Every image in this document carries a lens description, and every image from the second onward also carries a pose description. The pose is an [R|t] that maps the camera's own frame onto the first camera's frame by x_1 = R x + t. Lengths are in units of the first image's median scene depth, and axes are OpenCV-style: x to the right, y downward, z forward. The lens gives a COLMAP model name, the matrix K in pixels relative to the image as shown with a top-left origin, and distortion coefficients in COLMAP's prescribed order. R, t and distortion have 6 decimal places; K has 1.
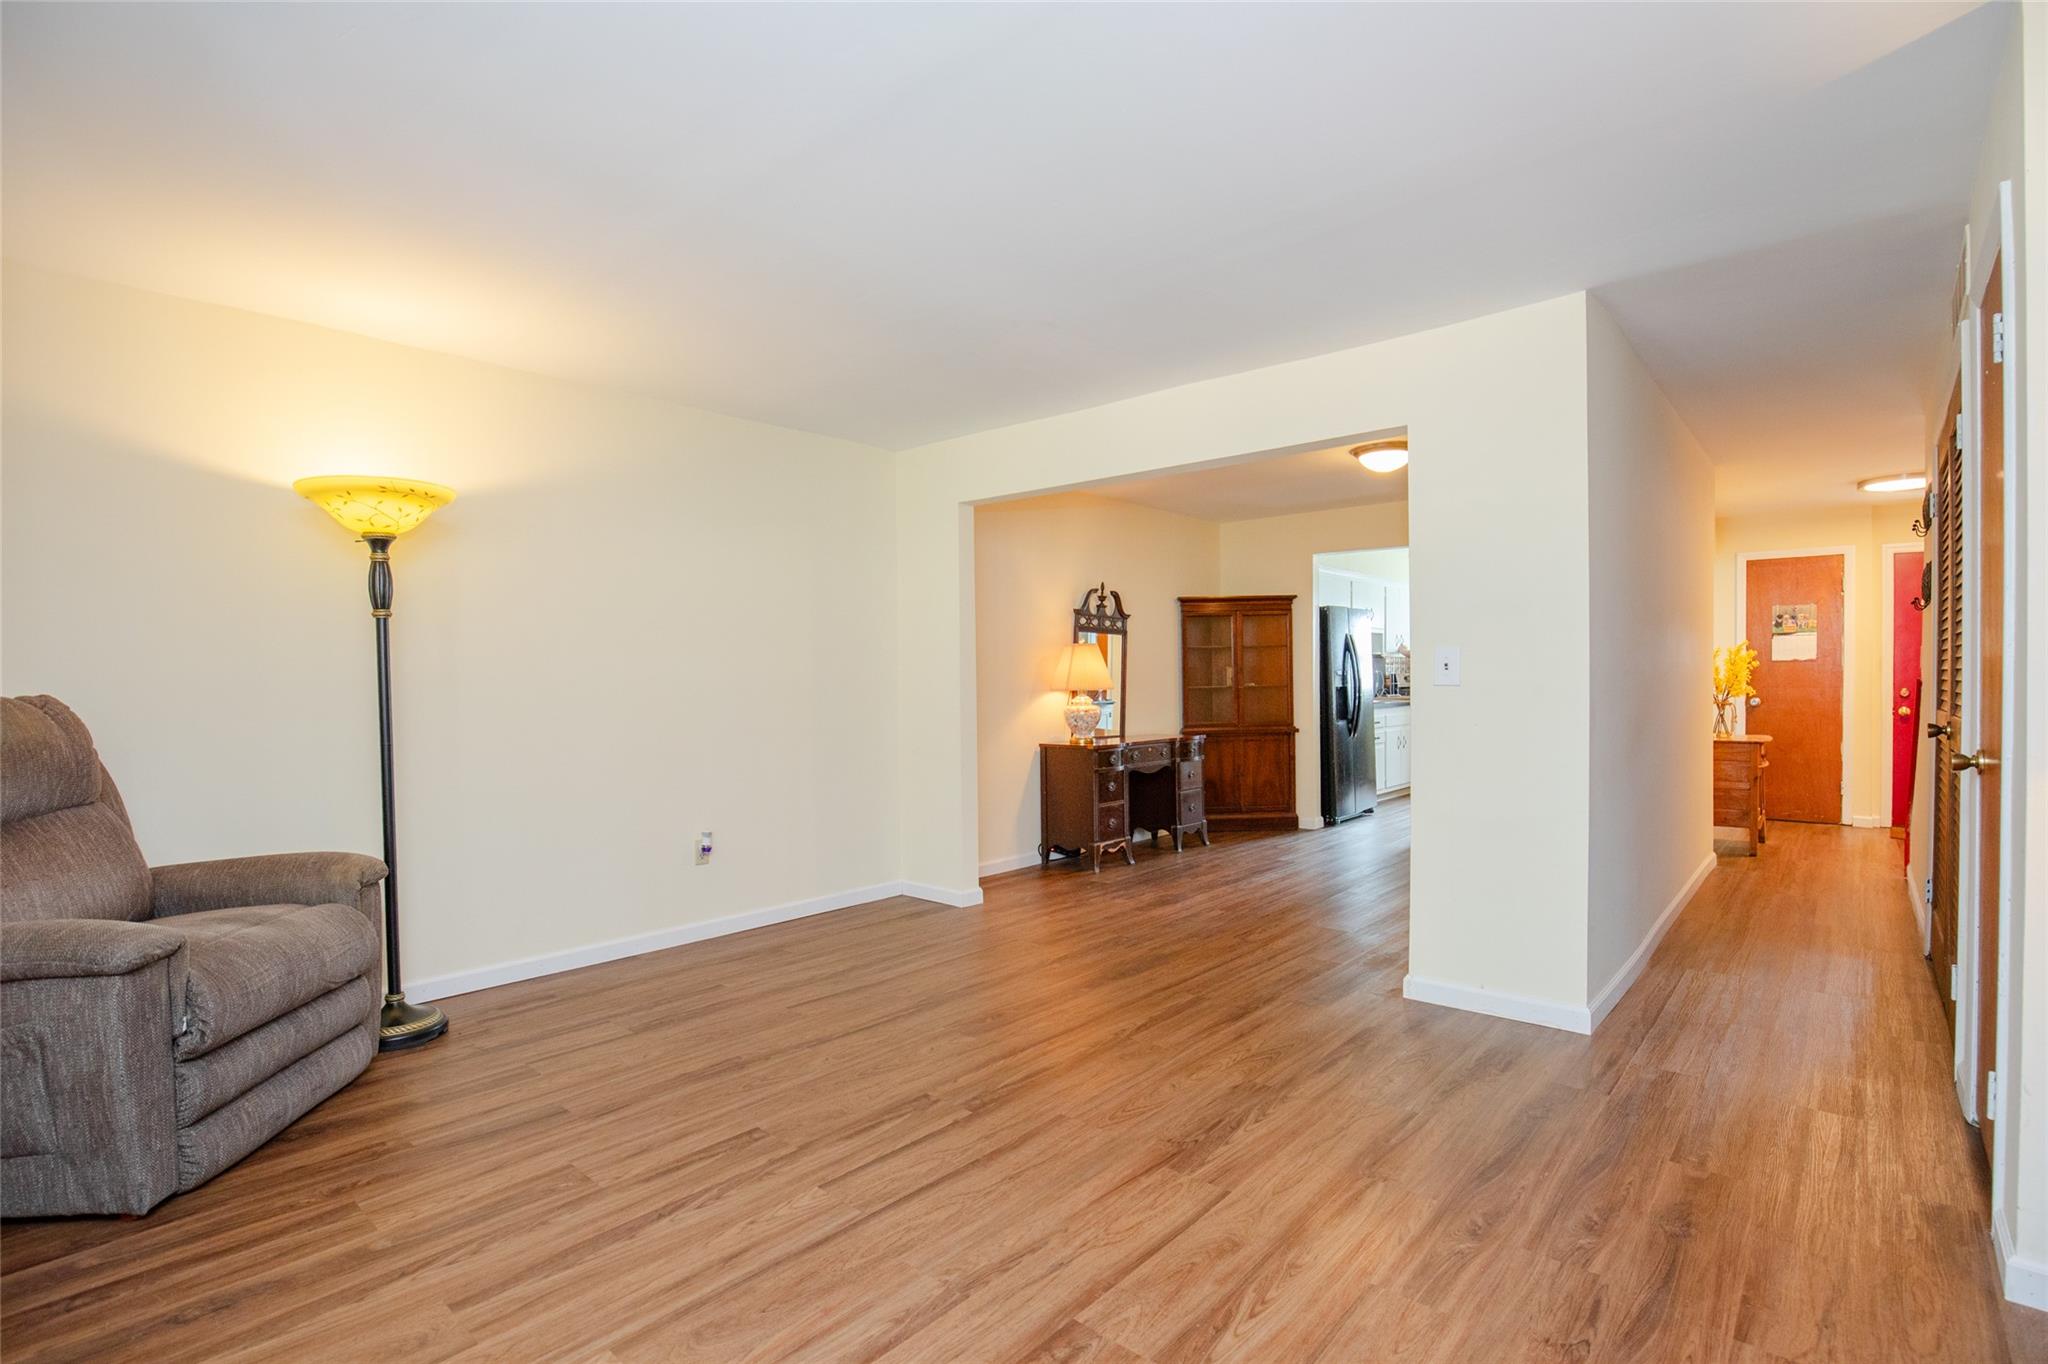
lens RADIAL K [[993.0, 0, 1024.0], [0, 993.0, 682.0], [0, 0, 1]] dist [0.000537, 0.000161]
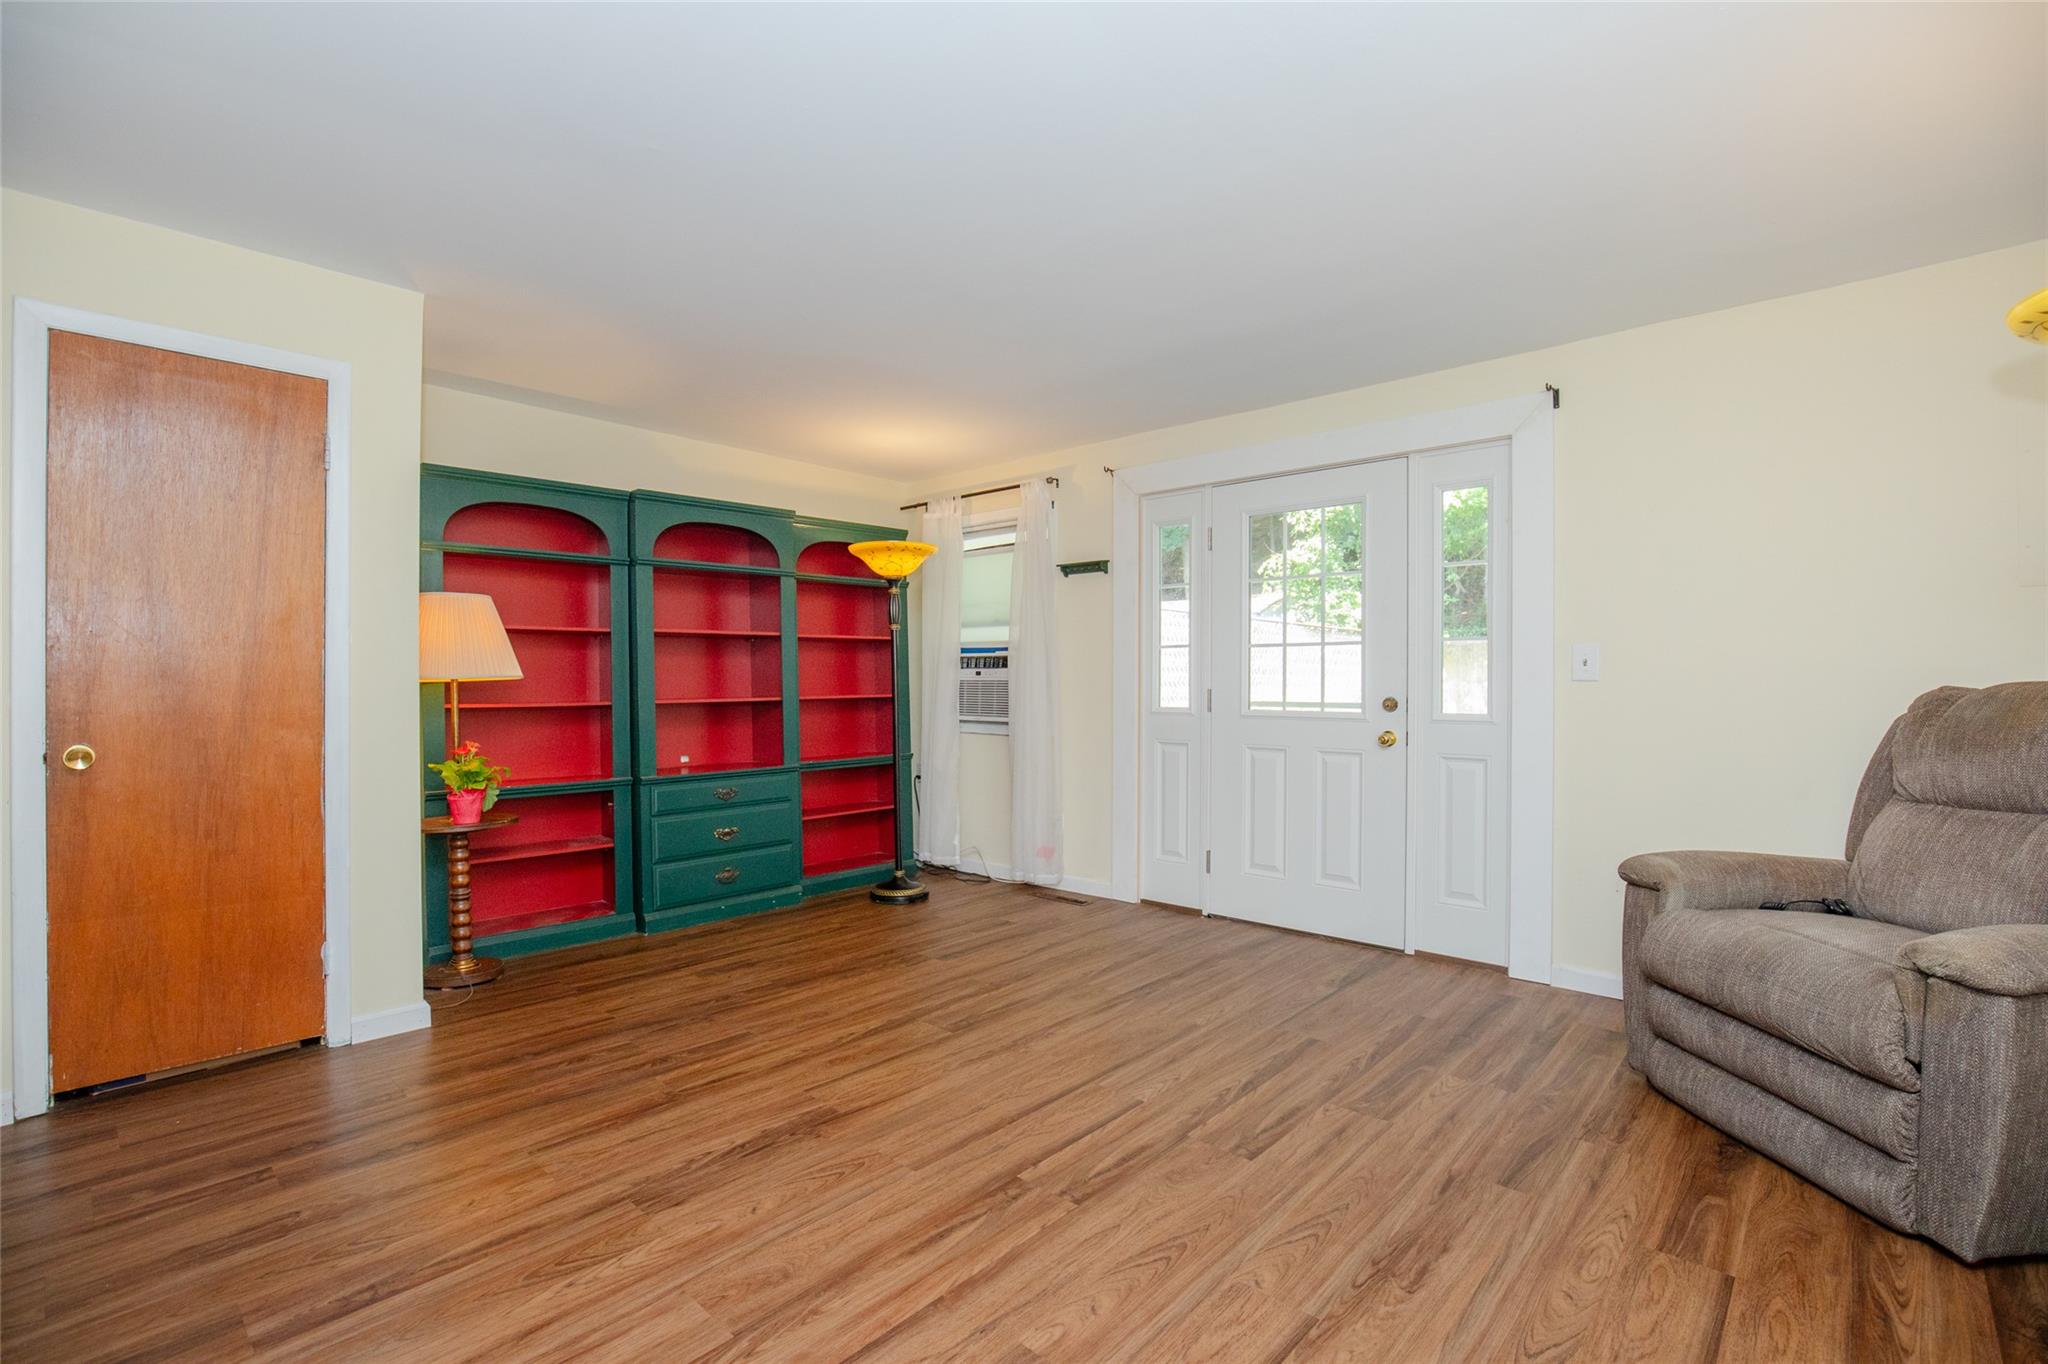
lens RADIAL K [[944.6, 0, 1028.7], [0, 944.6, 685.6], [0, 0, 1]] dist [-0.034120, 0.005779]
pose [[-0.999873, 0.007974, 0.013787, -0.082340], [0.008118, 0.999912, 0.010446, 0.000404], [-0.013703, 0.010557, -0.999850, 1.940739]]
